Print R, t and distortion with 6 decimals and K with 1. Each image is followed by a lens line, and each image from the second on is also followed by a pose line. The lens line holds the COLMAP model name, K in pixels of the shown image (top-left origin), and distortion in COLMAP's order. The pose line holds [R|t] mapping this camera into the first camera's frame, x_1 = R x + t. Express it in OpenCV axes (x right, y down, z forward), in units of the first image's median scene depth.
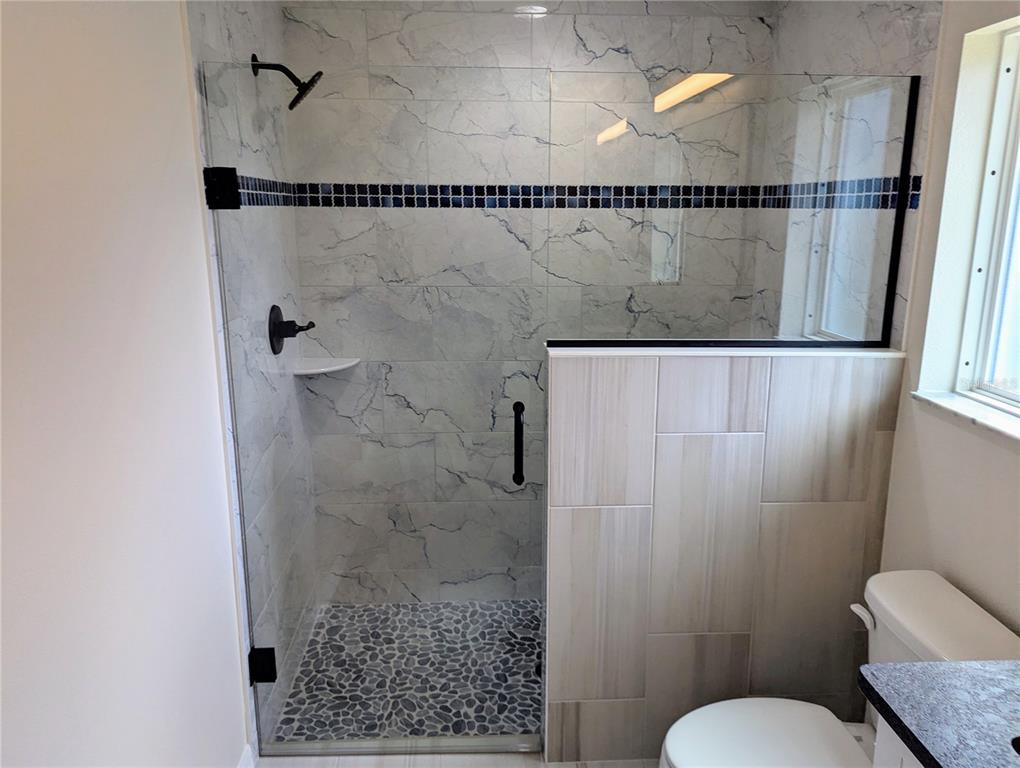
lens RADIAL K [[734.4, 0, 506.0], [0, 734.4, 359.9], [0, 0, 1]] dist [0.062512, -0.047462]
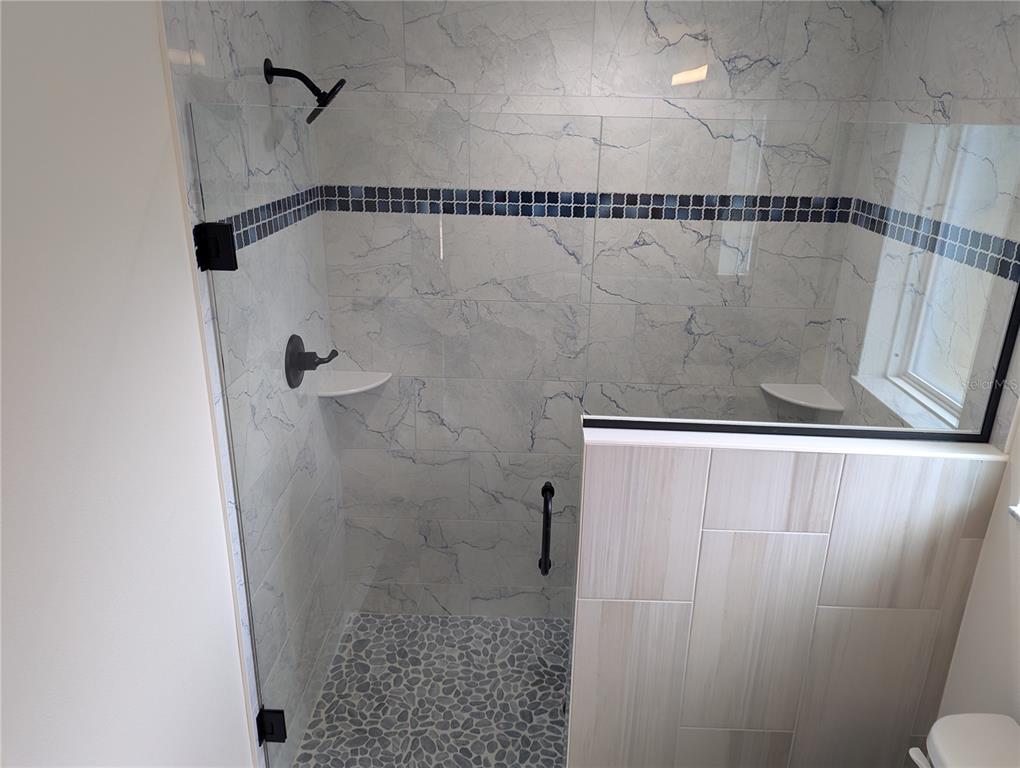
lens RADIAL K [[739.8, 0, 513.3], [0, 739.8, 370.1], [0, 0, 1]] dist [0.067294, -0.056050]
pose [[0.996324, 0.049617, -0.069837, 0.021608], [-0.040671, 0.991430, 0.124146, -0.134274], [0.075398, -0.120850, 0.989803, 0.085628]]
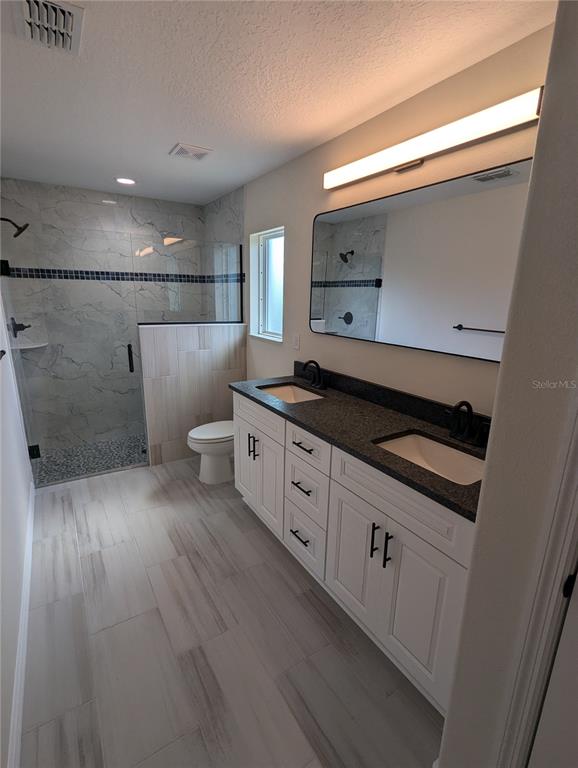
lens RADIAL K [[360.2, 0, 289.0], [0, 360.2, 379.1], [0, 0, 1]] dist [0.000156, 0.001037]
pose [[0.872608, -0.104095, 0.477199, -0.090860], [0.084654, 0.994471, 0.062133, 0.113487], [-0.481028, -0.013821, 0.876596, -0.417193]]
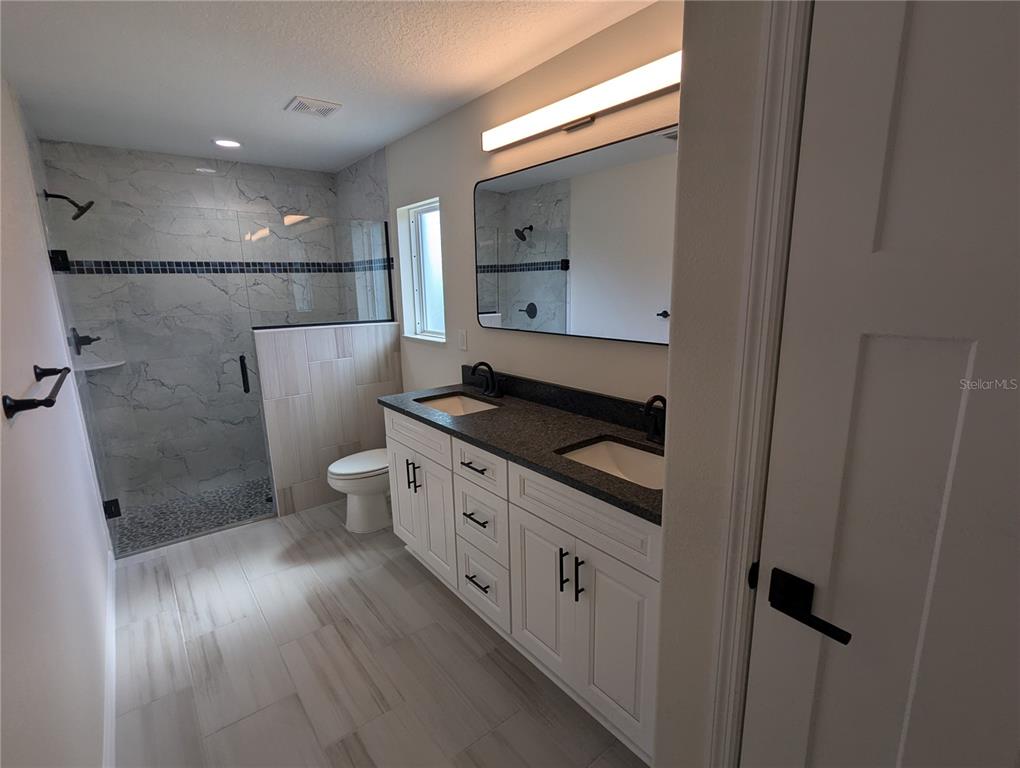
lens RADIAL K [[474.9, 0, 510.2], [0, 474.9, 379.1], [0, 0, 1]] dist [0.000136, -0.000220]
pose [[0.815794, -0.137129, 0.561850, -0.097697], [0.139328, 0.989470, 0.039194, 0.130268], [-0.561309, 0.046307, 0.826310, -0.463124]]
